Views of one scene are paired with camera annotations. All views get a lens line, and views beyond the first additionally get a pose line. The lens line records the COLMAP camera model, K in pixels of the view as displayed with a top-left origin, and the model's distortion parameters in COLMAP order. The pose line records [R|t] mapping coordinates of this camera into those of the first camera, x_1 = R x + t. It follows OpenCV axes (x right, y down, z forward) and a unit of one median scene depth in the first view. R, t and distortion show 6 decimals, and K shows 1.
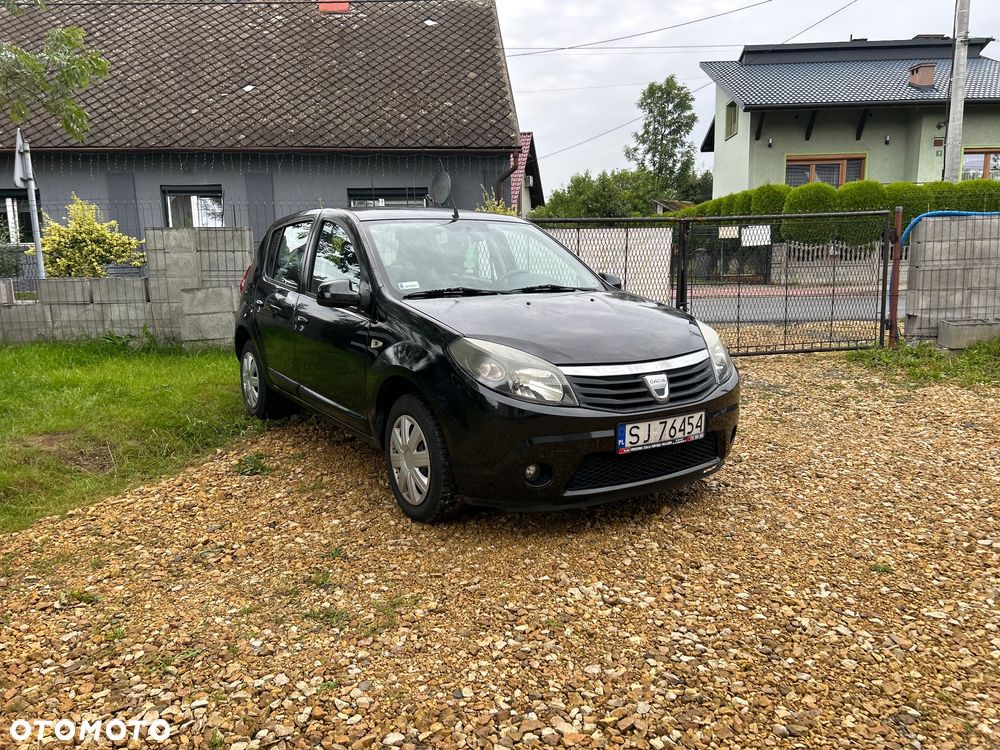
lens RADIAL K [[752.8, 0, 504.5], [0, 752.8, 382.5], [0, 0, 1]] dist [0.049916, -0.054561]
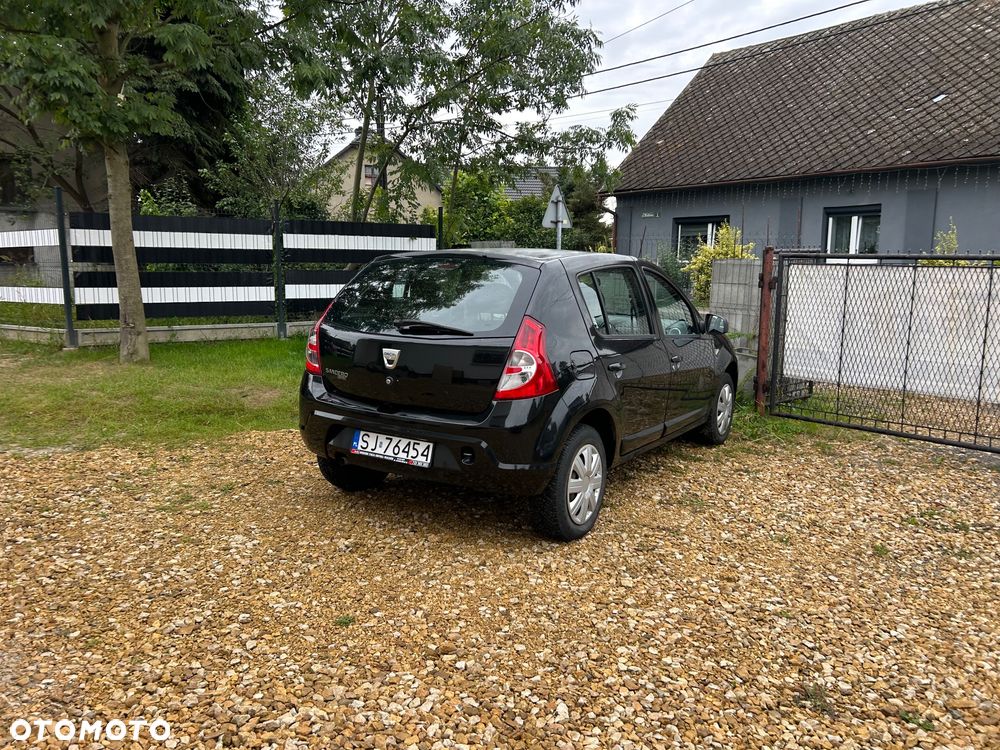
lens RADIAL K [[752.8, 0, 497.2], [0, 752.8, 373.2], [0, 0, 1]] dist [0.049916, -0.054561]
pose [[0.524145, 0.146580, -0.838920, 0.738092], [-0.168521, 0.983449, 0.066543, -0.100793], [0.834789, 0.106497, 0.540172, 0.295758]]
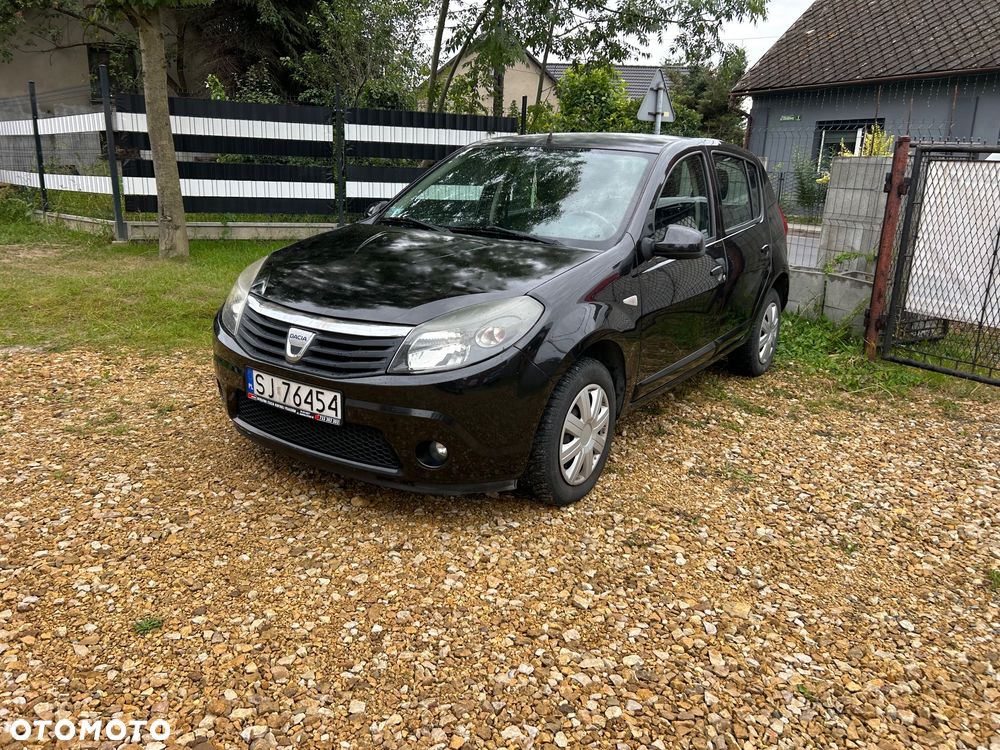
lens RADIAL K [[752.8, 0, 498.6], [0, 752.8, 371.5], [0, 0, 1]] dist [0.049916, -0.054561]
pose [[0.371757, 0.267106, -0.889073, 0.626958], [-0.202231, 0.958013, 0.203257, -0.109369], [0.906035, 0.104236, 0.410165, 0.505112]]
